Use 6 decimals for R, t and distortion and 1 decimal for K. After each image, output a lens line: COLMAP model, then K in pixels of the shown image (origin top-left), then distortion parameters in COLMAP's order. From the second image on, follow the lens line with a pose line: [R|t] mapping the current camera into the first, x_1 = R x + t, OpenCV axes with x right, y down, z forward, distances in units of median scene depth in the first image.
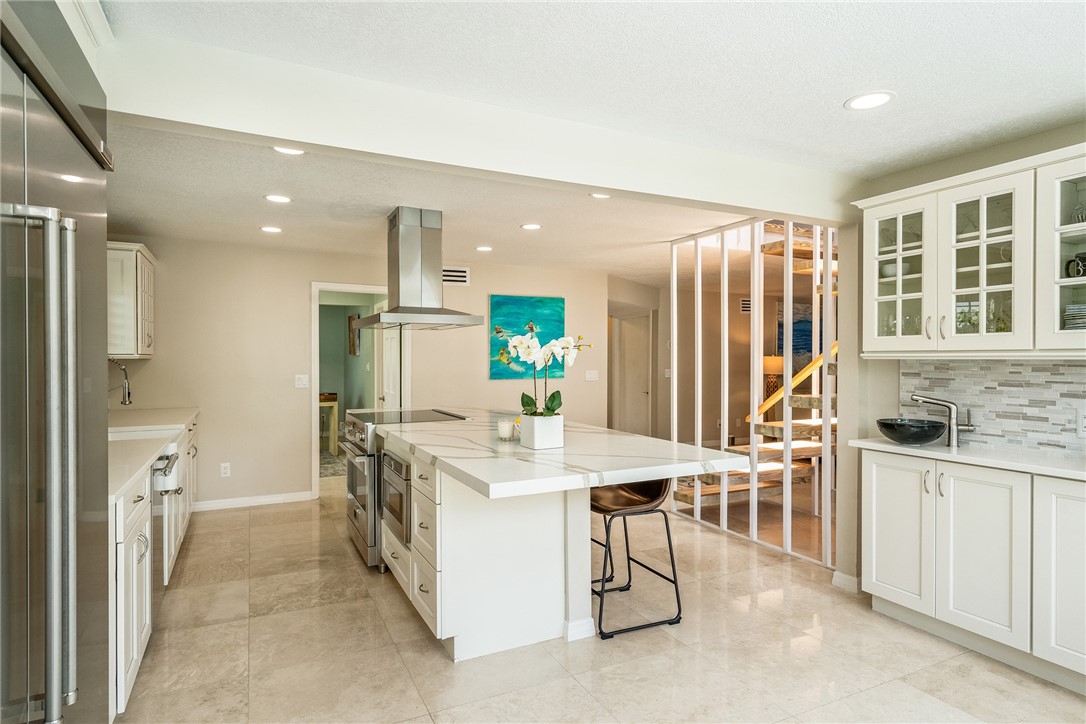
lens RADIAL K [[595.2, 0, 543.5], [0, 595.2, 357.6], [0, 0, 1]] dist [-0.001402, -0.000112]
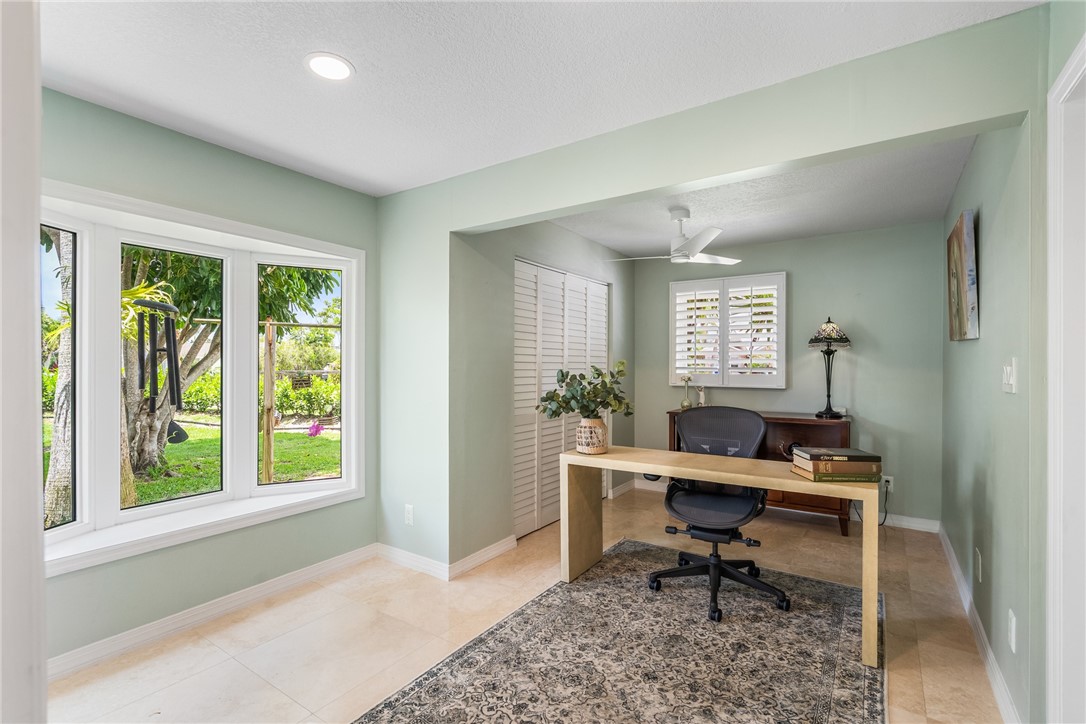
lens RADIAL K [[497.7, 0, 542.3], [0, 497.7, 365.1], [0, 0, 1]] dist [-0.002784, 0.000147]
pose [[0.494265, 0.009631, -0.869258, -0.194734], [-0.010252, 0.999934, 0.005250, 0.011543], [0.869251, 0.006317, 0.494331, 0.669957]]
